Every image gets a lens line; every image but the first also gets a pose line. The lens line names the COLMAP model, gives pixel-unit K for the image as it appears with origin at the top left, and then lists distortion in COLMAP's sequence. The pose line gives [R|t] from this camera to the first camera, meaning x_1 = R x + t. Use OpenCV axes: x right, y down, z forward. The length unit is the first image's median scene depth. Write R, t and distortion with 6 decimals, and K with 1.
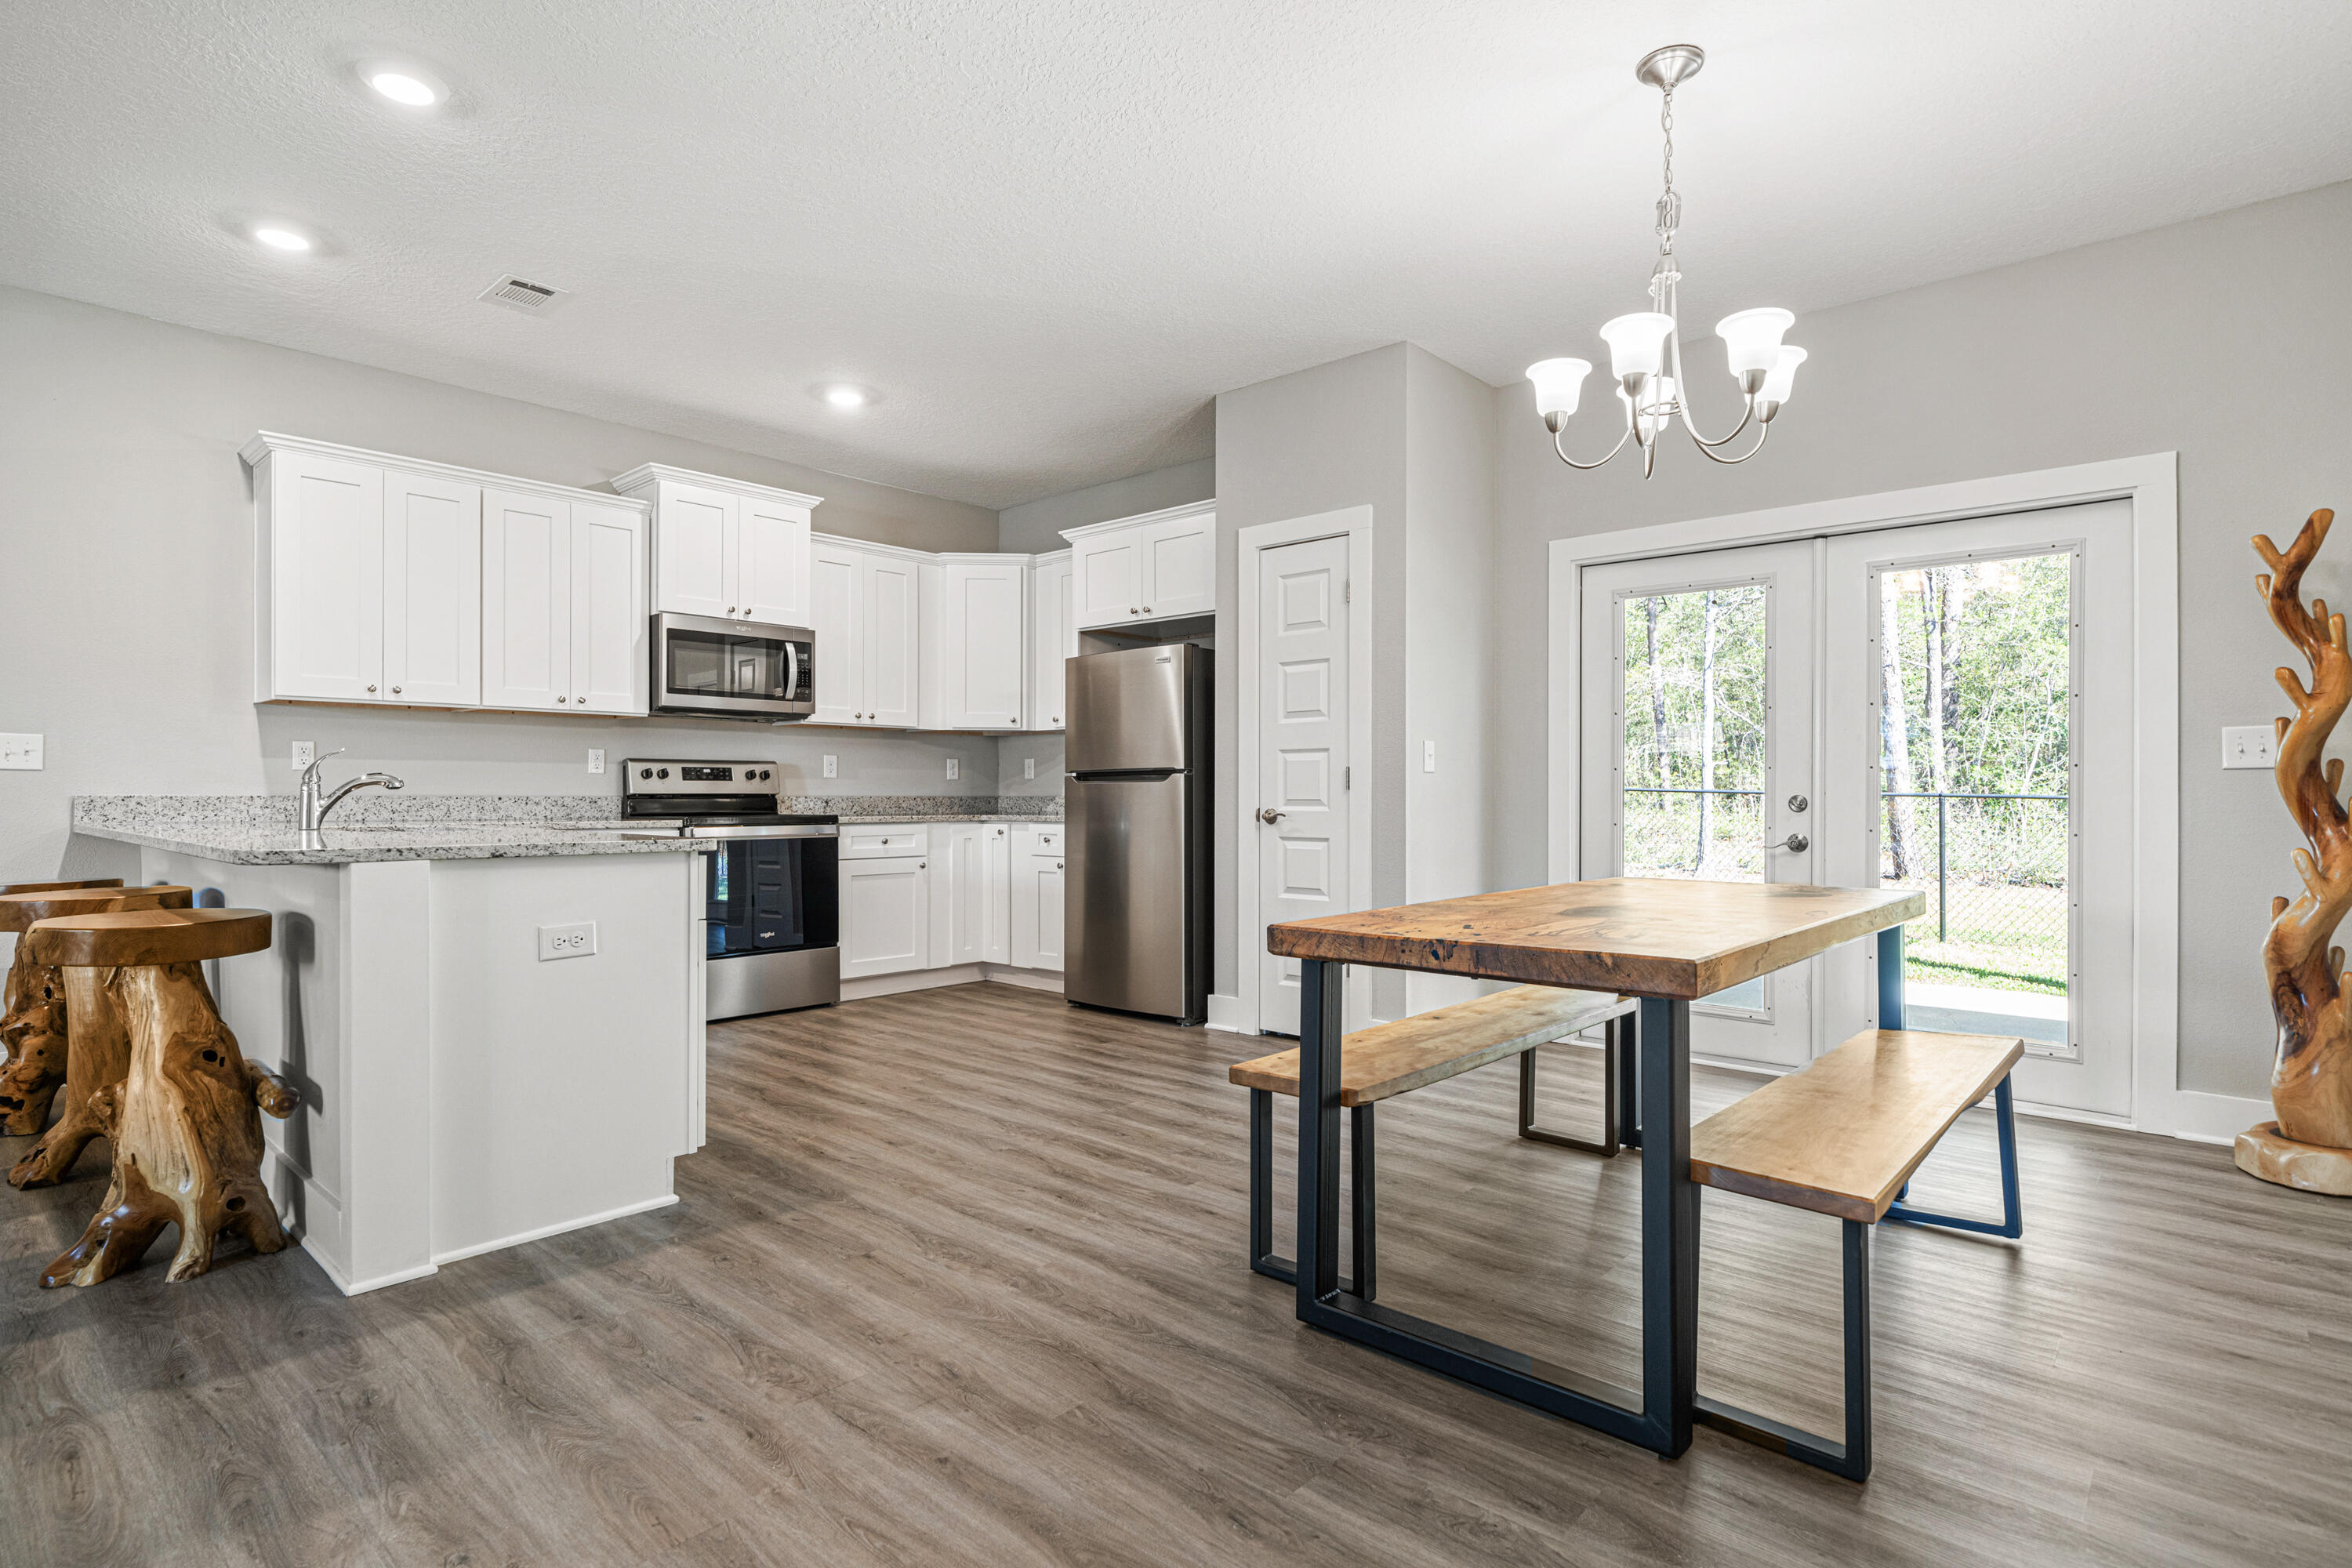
lens RADIAL K [[1172.9, 0, 1169.7], [0, 1172.9, 790.1], [0, 0, 1]] dist [0.002875, -0.000163]
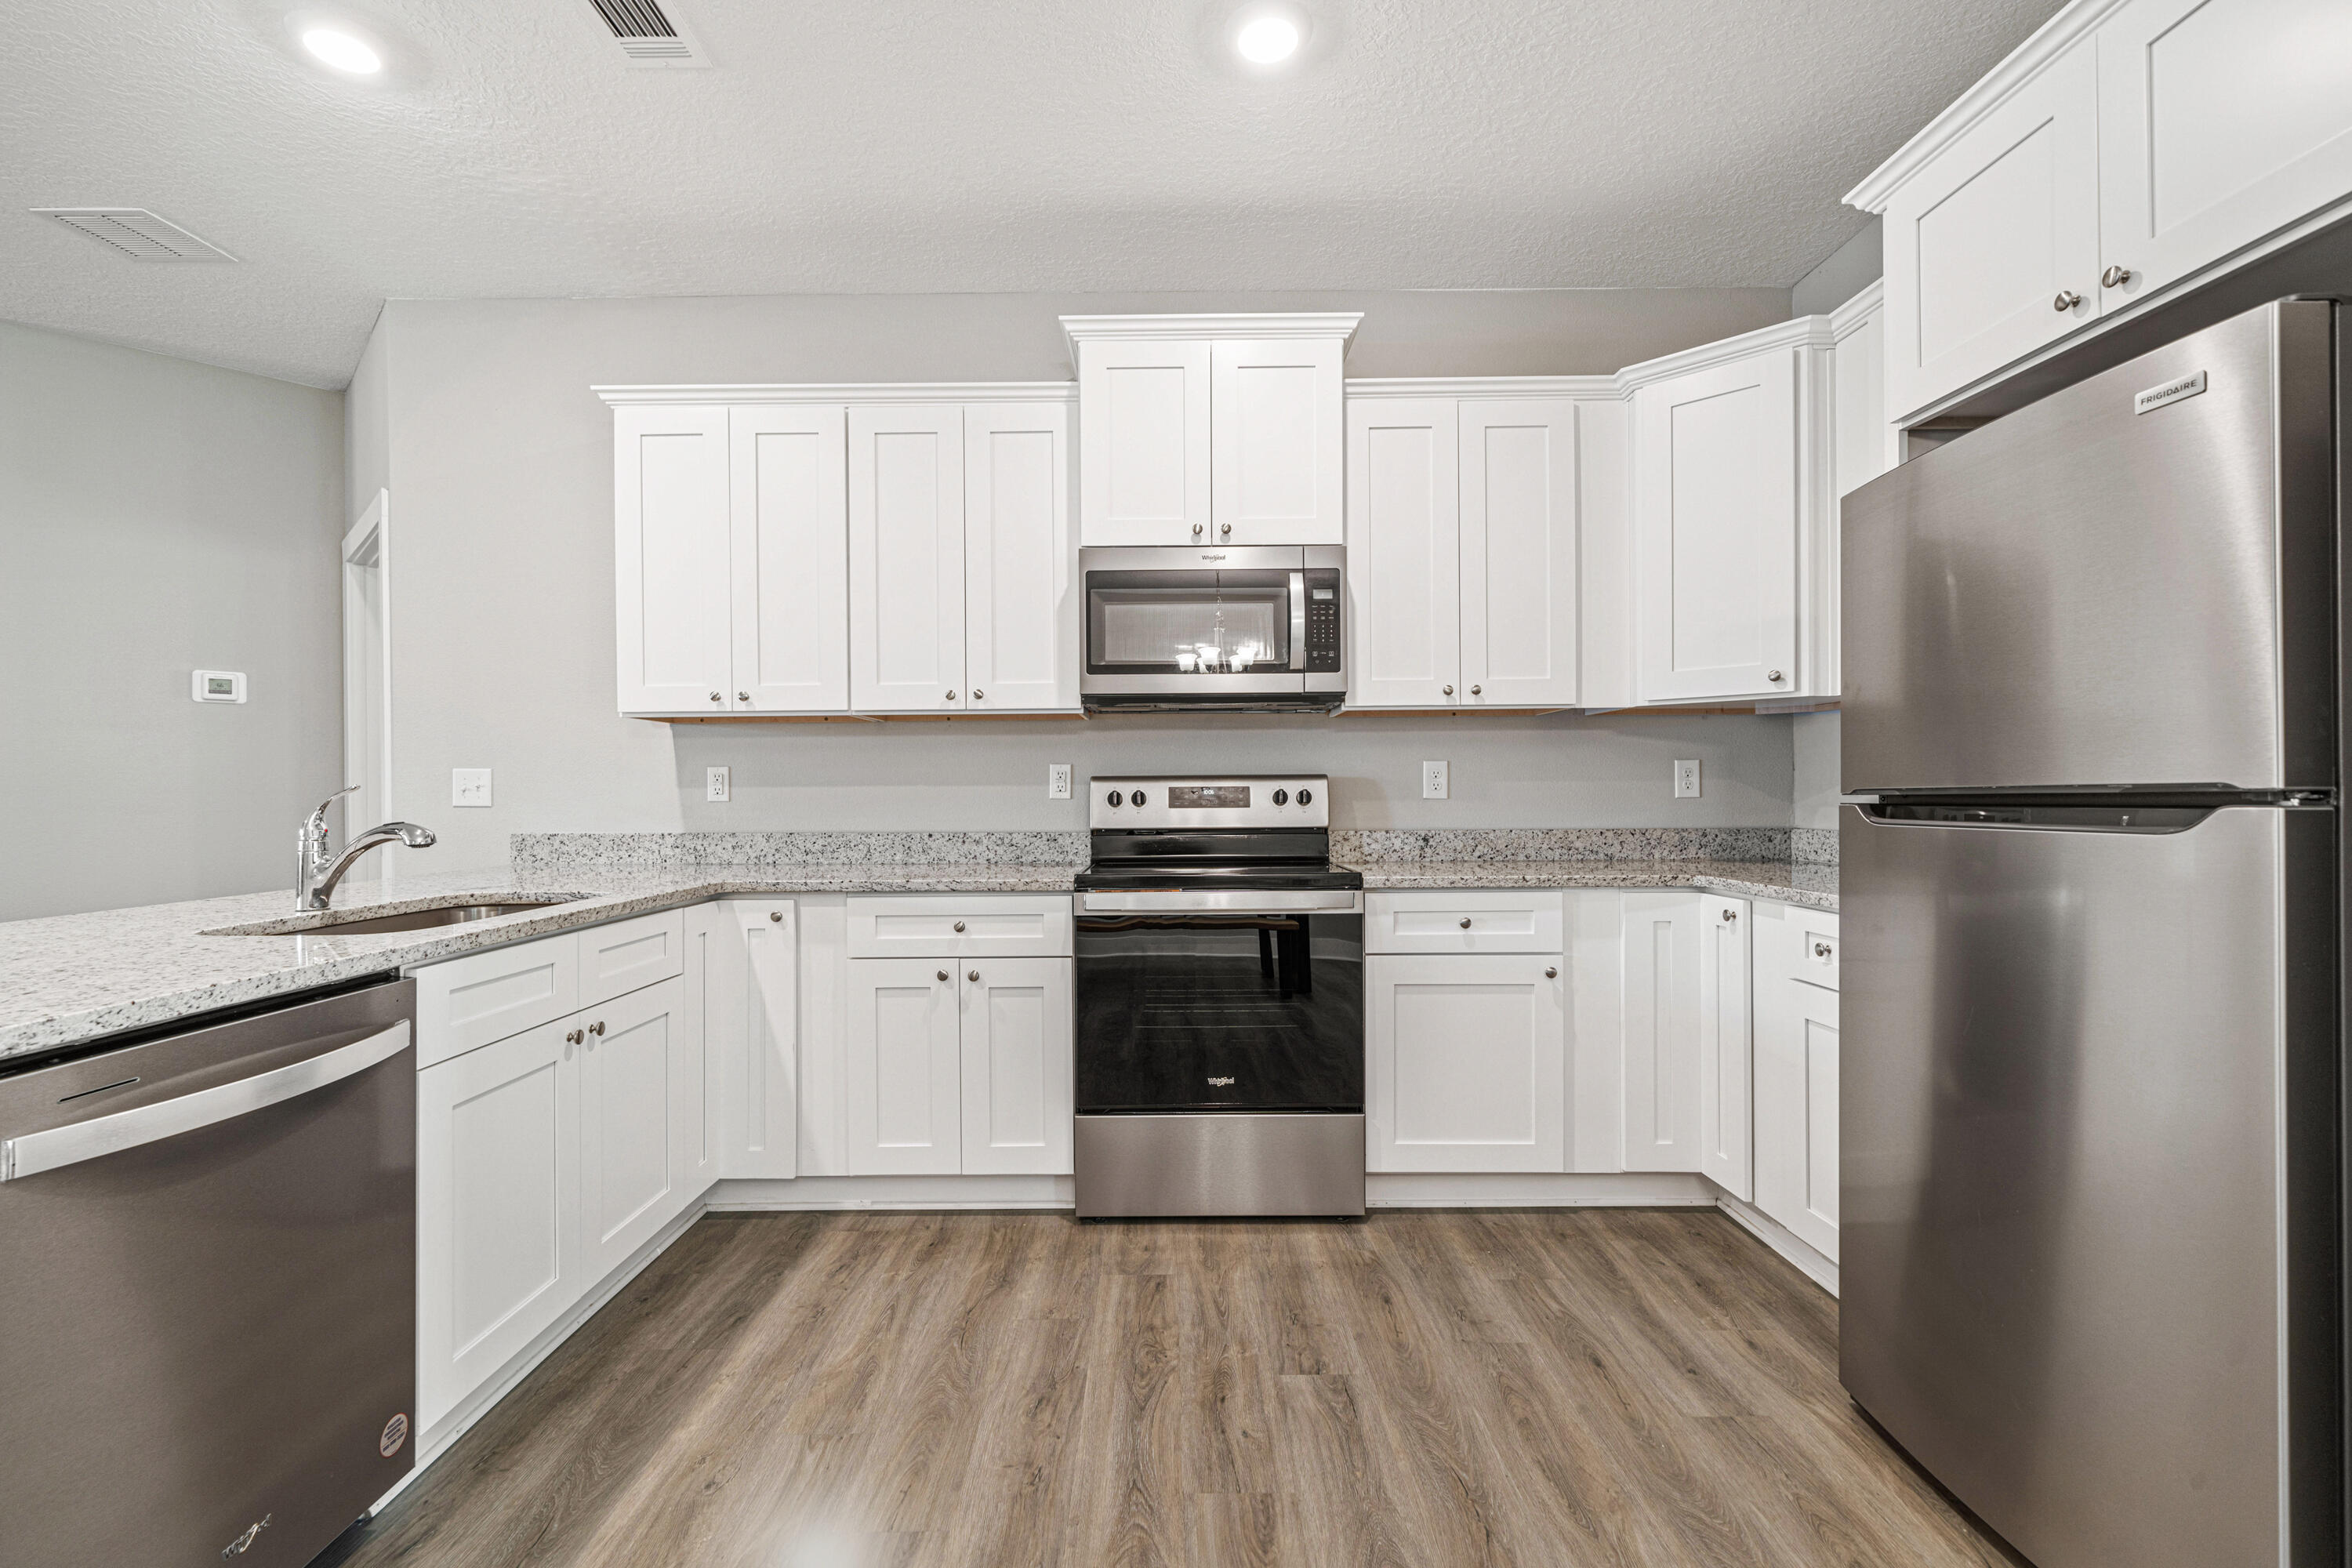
lens RADIAL K [[1053.9, 0, 1154.8], [0, 1053.9, 790.0], [0, 0, 1]] dist [0.002255, 0.000257]
pose [[0.670683, -0.006236, -0.741718, 0.018392], [0.009462, 0.999955, 0.000149, -0.020908], [0.741684, -0.007118, 0.670712, 0.679887]]
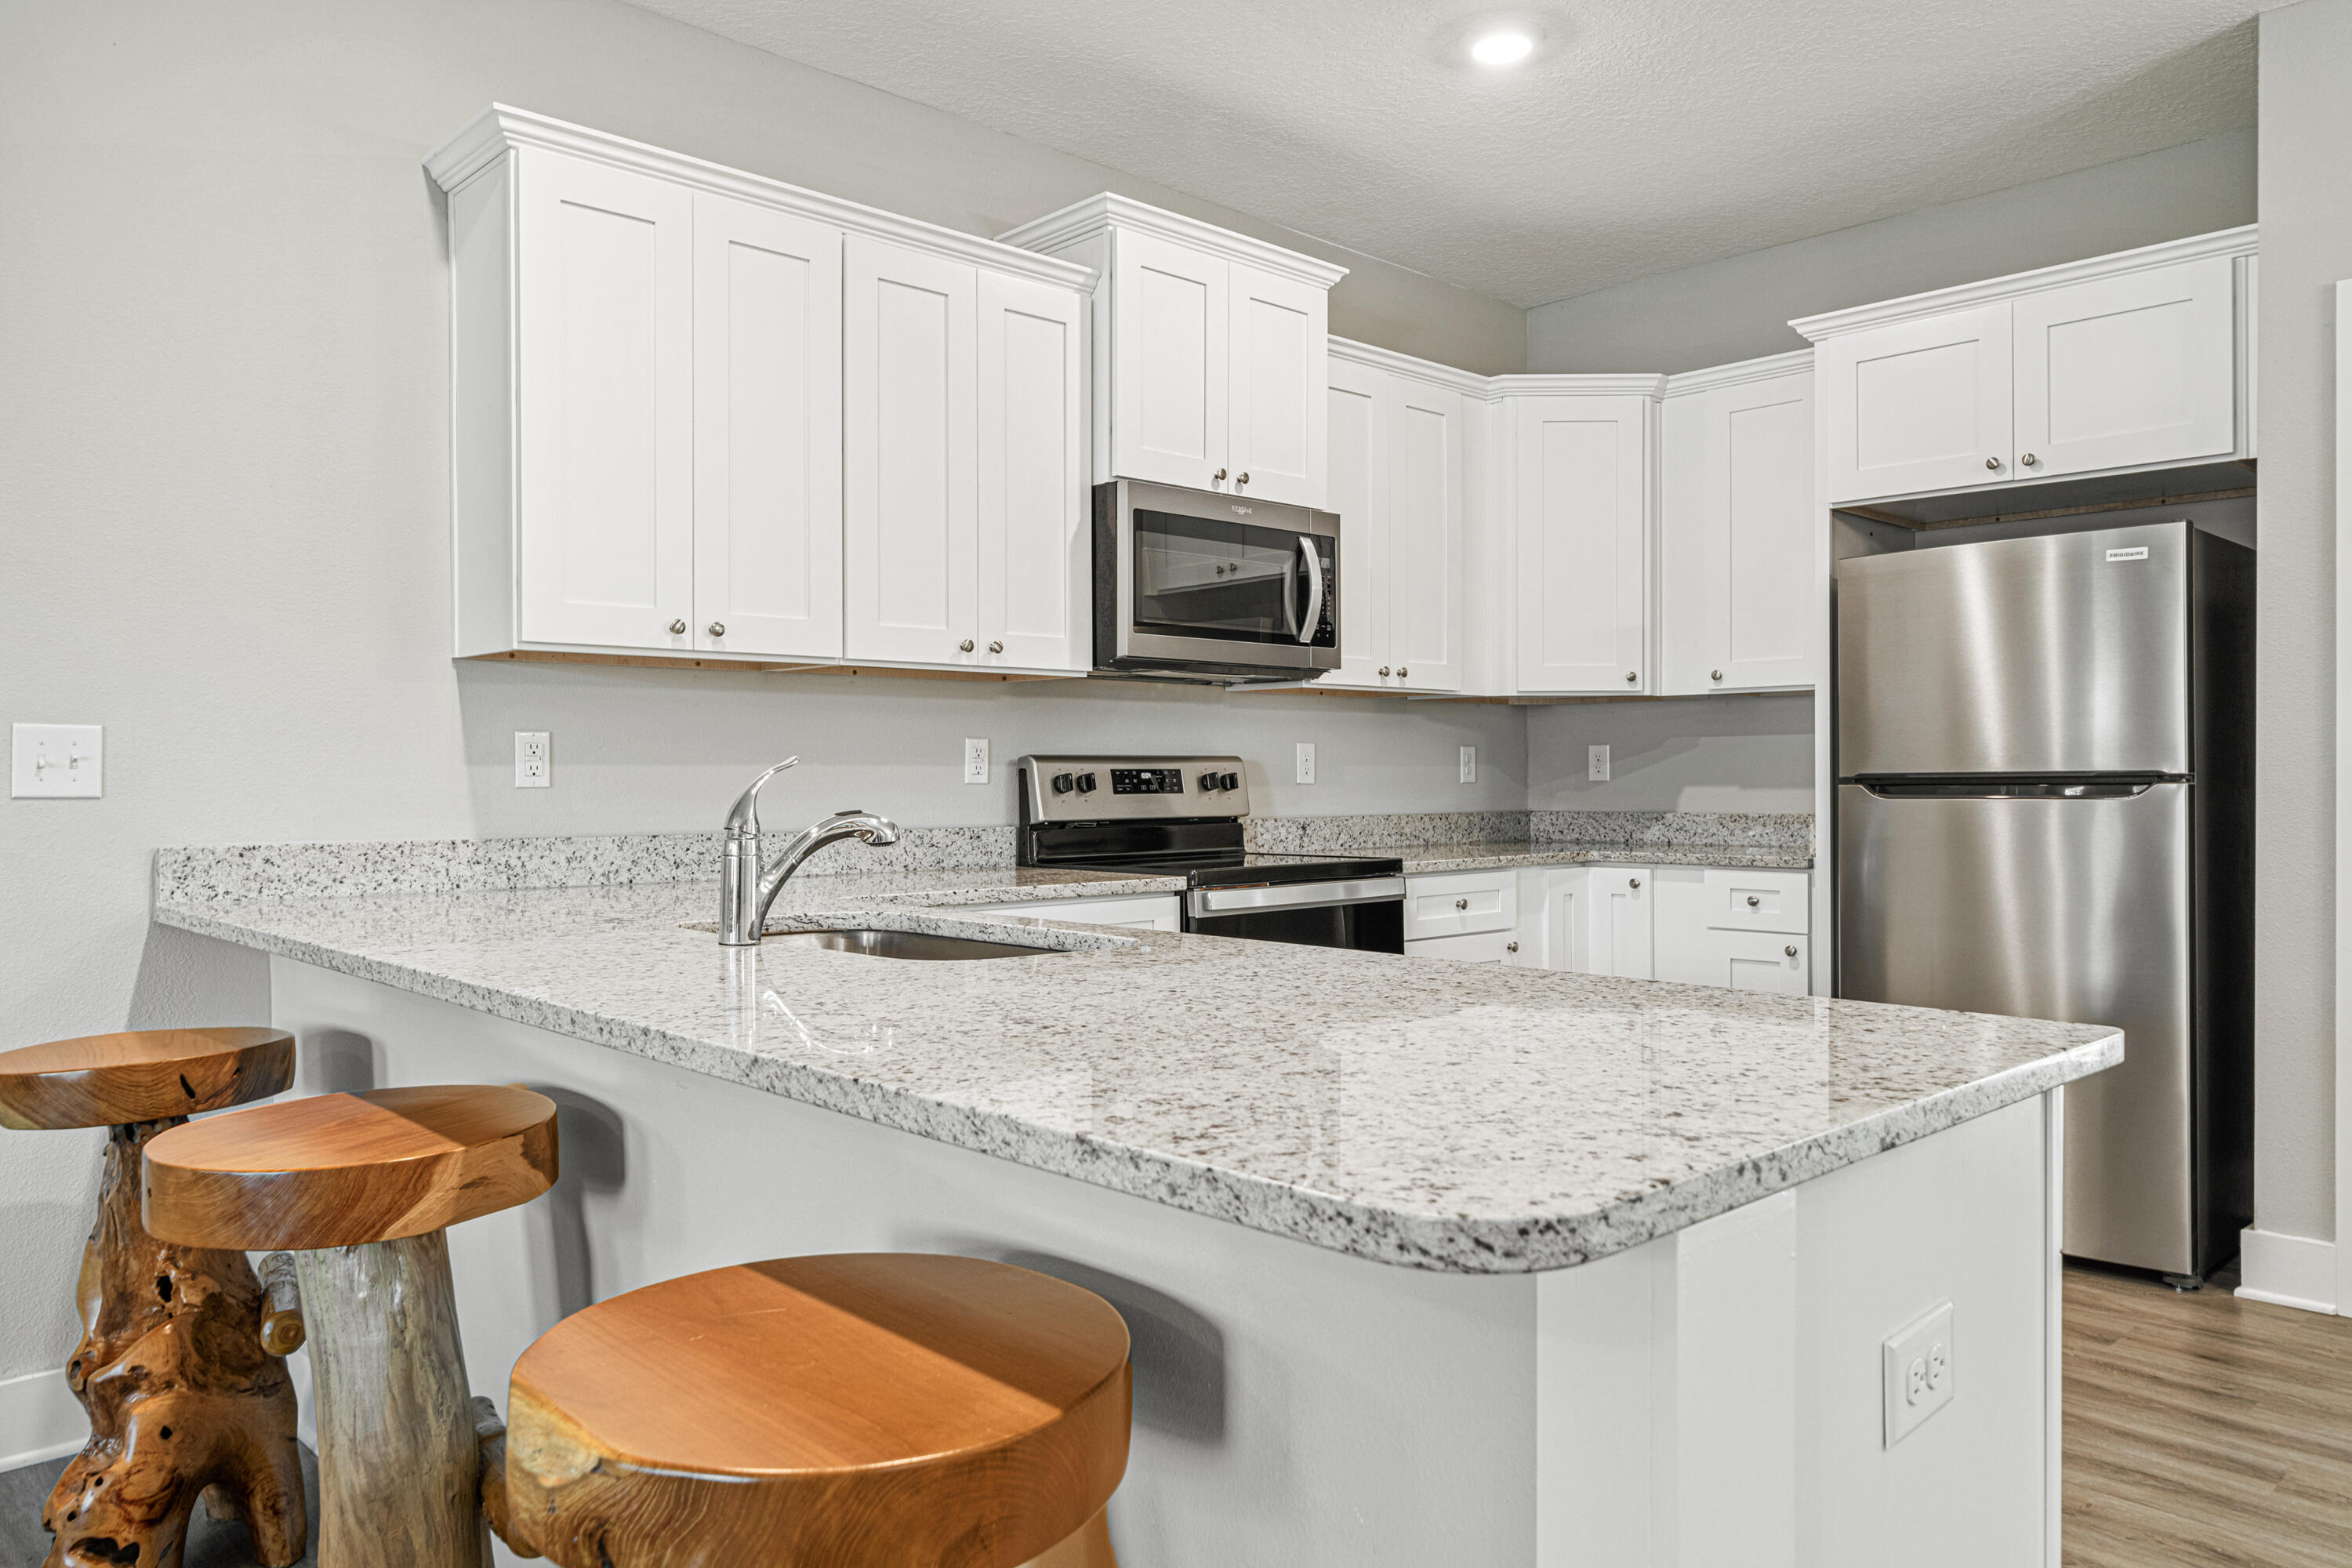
lens RADIAL K [[1609.8, 0, 1161.0], [0, 1609.8, 782.1], [0, 0, 1]] dist [0.001707, -0.000046]
pose [[0.996817, -0.003387, -0.079655, -0.378977], [0.003996, 0.999964, 0.007499, -0.022065], [0.079626, -0.007793, 0.996794, 0.297079]]
